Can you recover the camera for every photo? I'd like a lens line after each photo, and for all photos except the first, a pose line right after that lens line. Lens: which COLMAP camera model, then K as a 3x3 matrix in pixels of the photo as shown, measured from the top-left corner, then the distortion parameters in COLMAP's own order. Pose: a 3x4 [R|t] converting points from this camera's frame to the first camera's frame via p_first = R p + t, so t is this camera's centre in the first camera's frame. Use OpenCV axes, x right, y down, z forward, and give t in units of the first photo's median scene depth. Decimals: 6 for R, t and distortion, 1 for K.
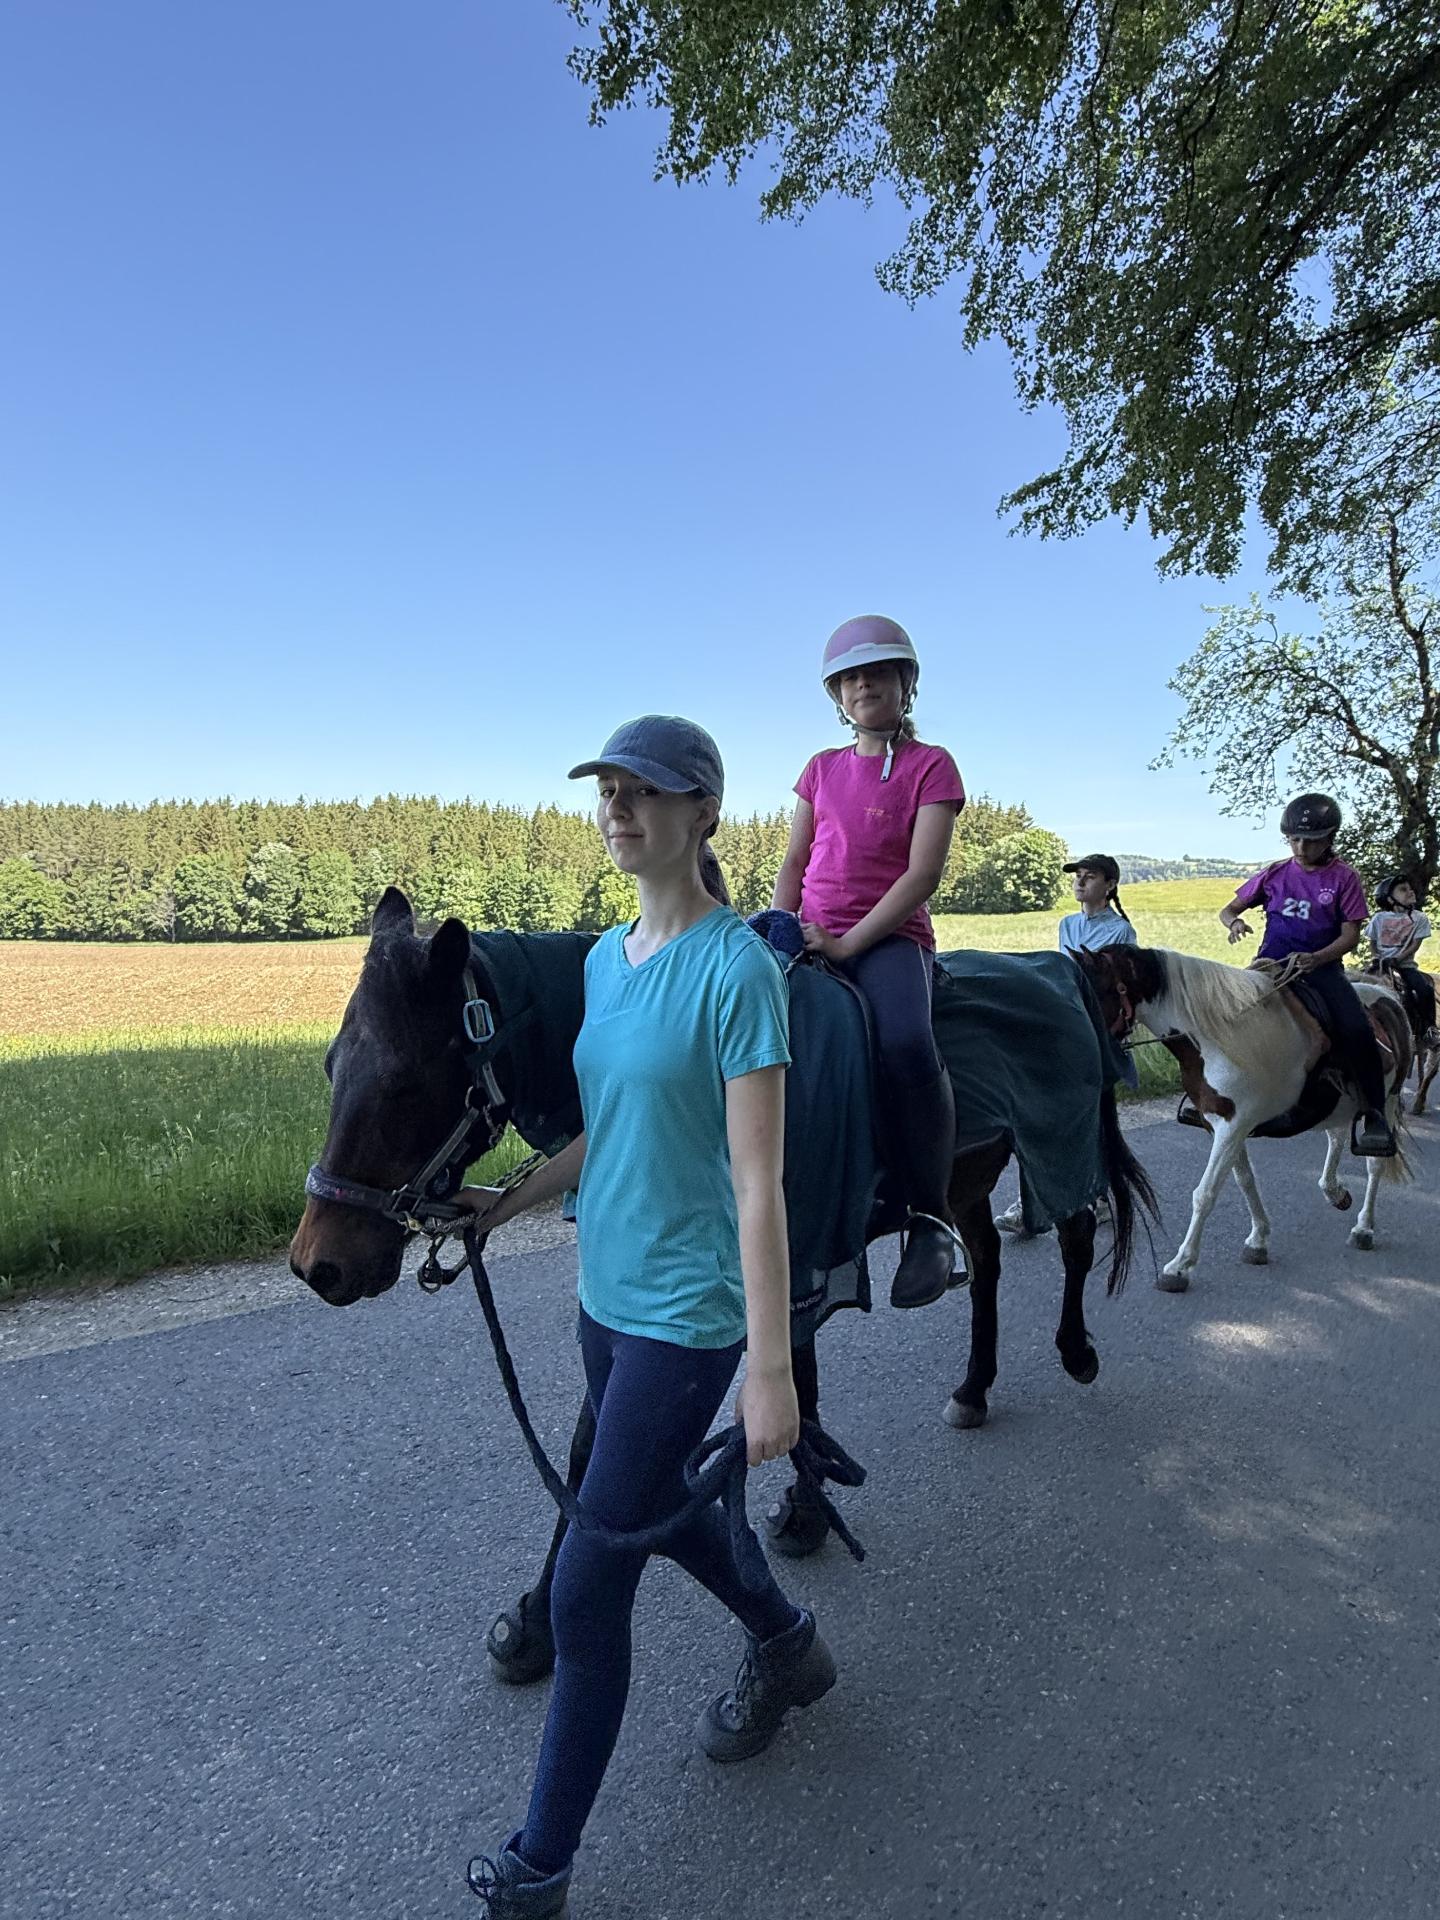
lens RADIAL K [[1036.5, 0, 713.3], [0, 1036.5, 949.4], [0, 0, 1]] dist [0.001333, -0.001567]
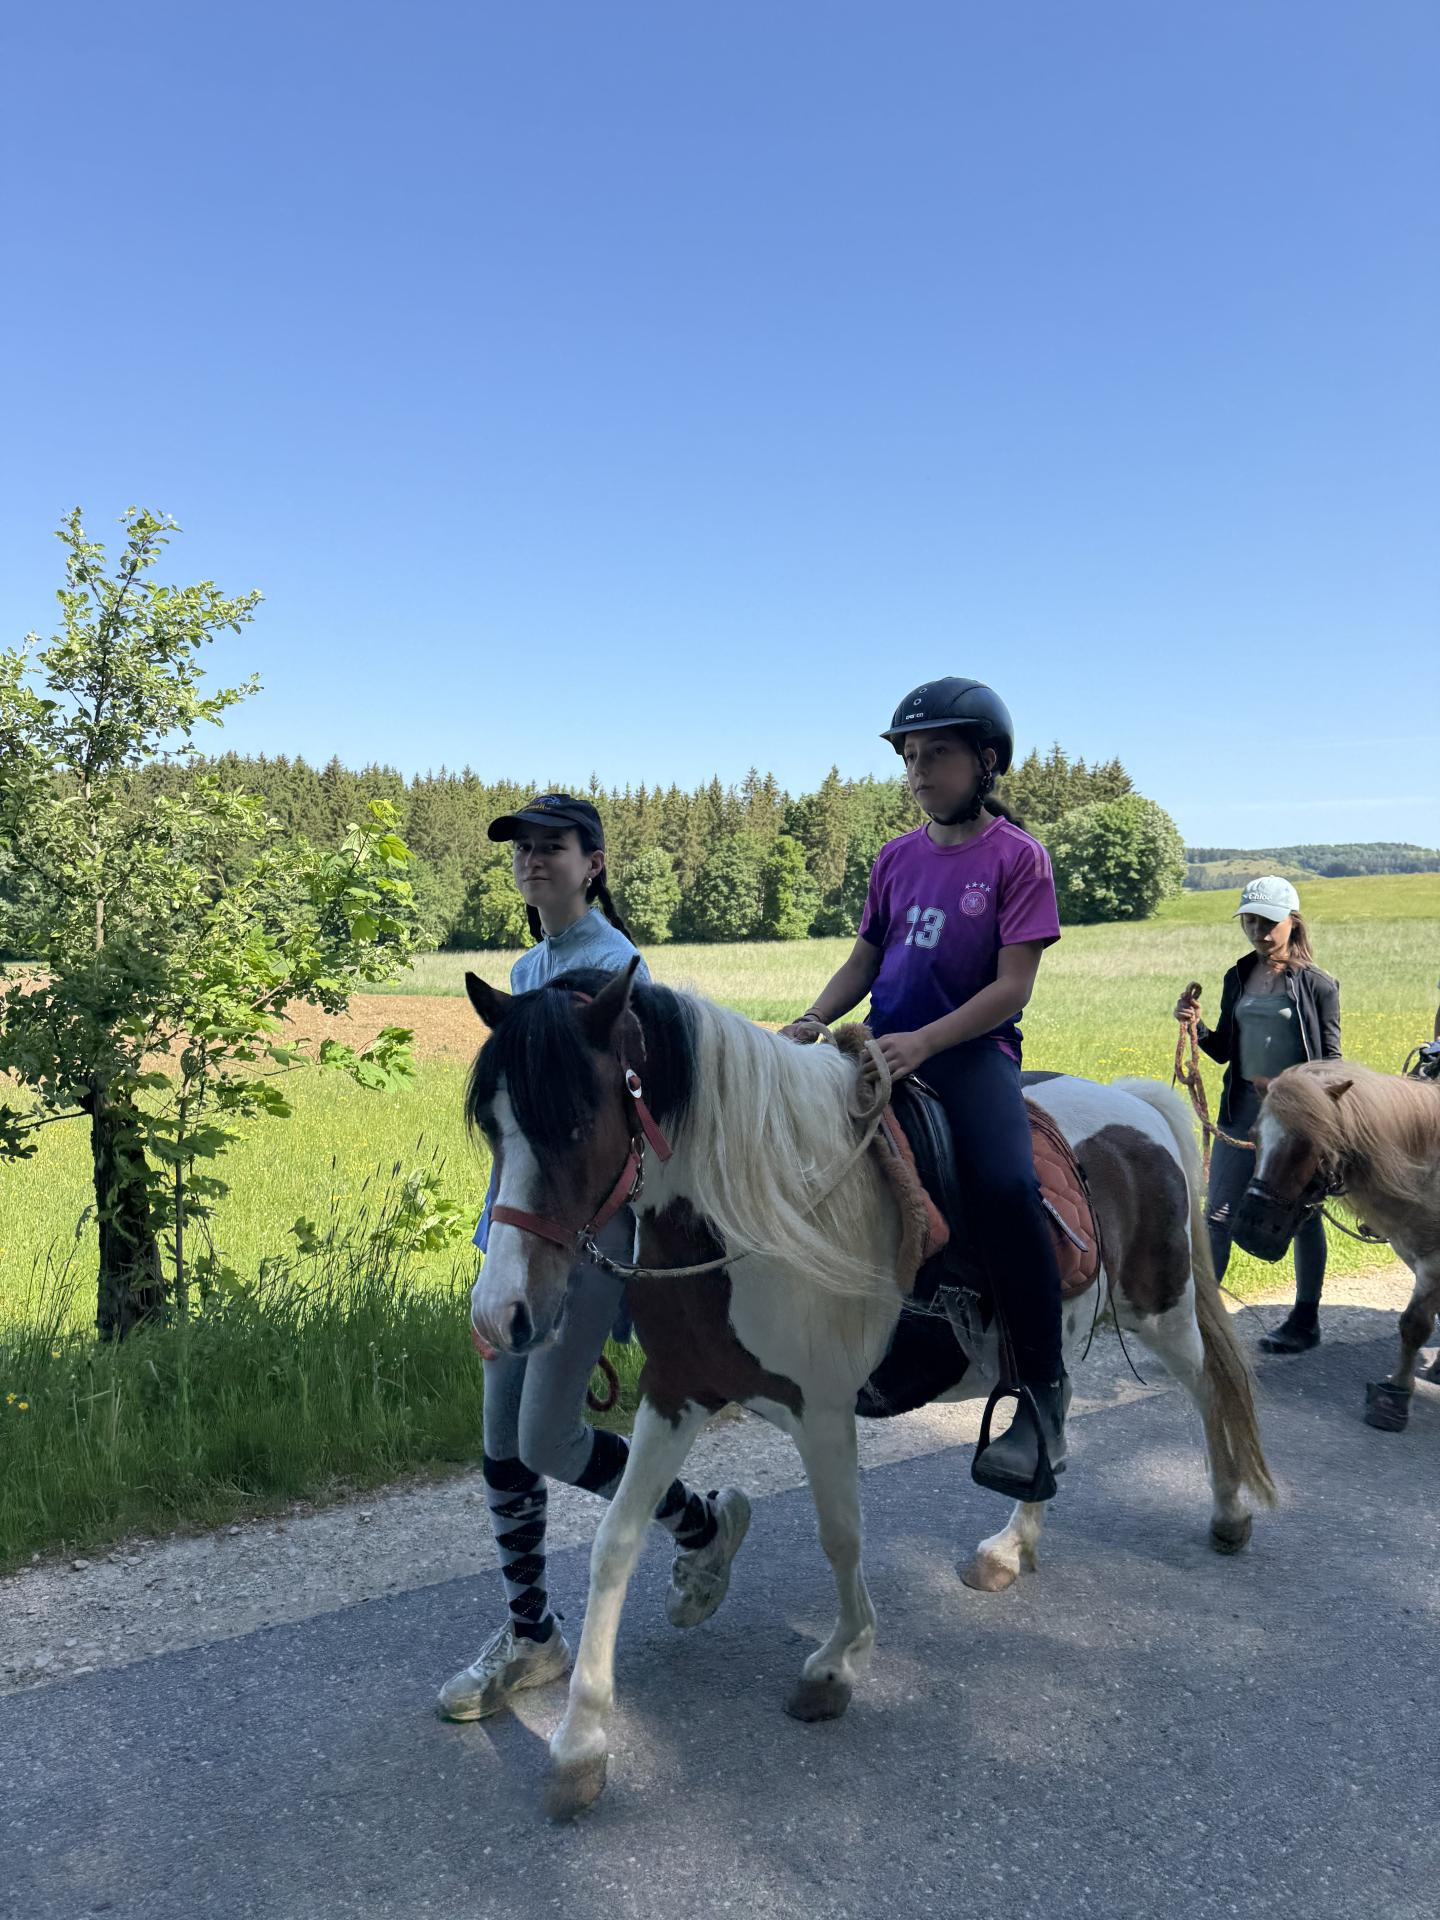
lens RADIAL K [[1373.9, 0, 683.7], [0, 1373.9, 944.2], [0, 0, 1]] dist [0.109127, -0.148278]
pose [[0.995593, 0.004823, -0.093654, 0.107460], [-0.006609, 0.999802, -0.018761, -0.003441], [0.093545, 0.019297, 0.995428, 0.090551]]
